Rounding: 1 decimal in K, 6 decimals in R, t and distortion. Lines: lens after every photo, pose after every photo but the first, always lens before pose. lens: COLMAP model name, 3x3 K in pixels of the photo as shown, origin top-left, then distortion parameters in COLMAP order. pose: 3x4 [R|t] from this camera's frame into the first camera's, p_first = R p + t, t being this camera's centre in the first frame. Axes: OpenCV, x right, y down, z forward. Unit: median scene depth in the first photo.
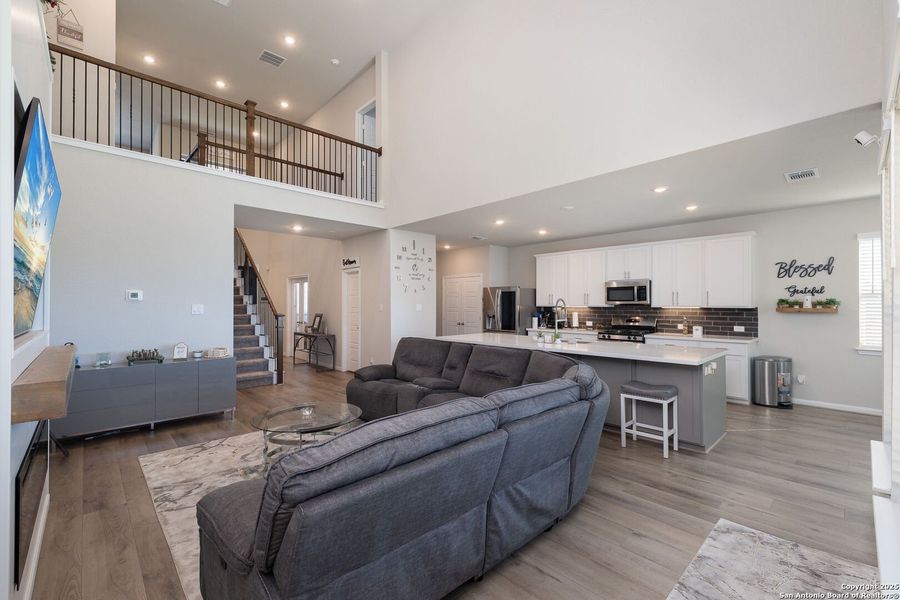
lens RADIAL K [[370.3, 0, 446.2], [0, 370.3, 302.6], [0, 0, 1]] dist [-0.008660, 0.000521]
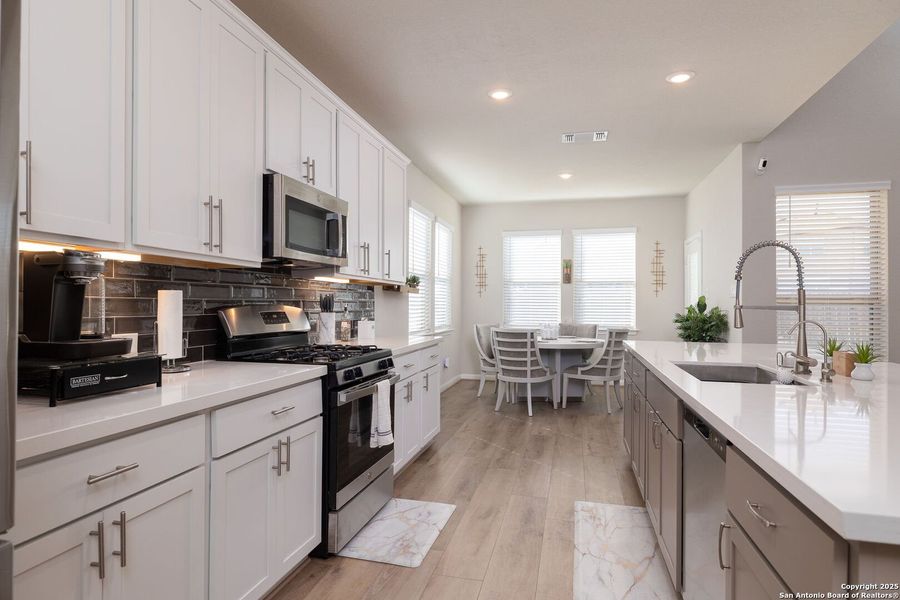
lens RADIAL K [[511.7, 0, 448.7], [0, 511.7, 308.0], [0, 0, 1]] dist [0.000492, 0.000096]
pose [[-0.551559, -0.011344, 0.834059, 0.081829], [-0.011415, 0.999917, 0.006051, 0.046805], [-0.834058, -0.006183, -0.551642, 1.423201]]
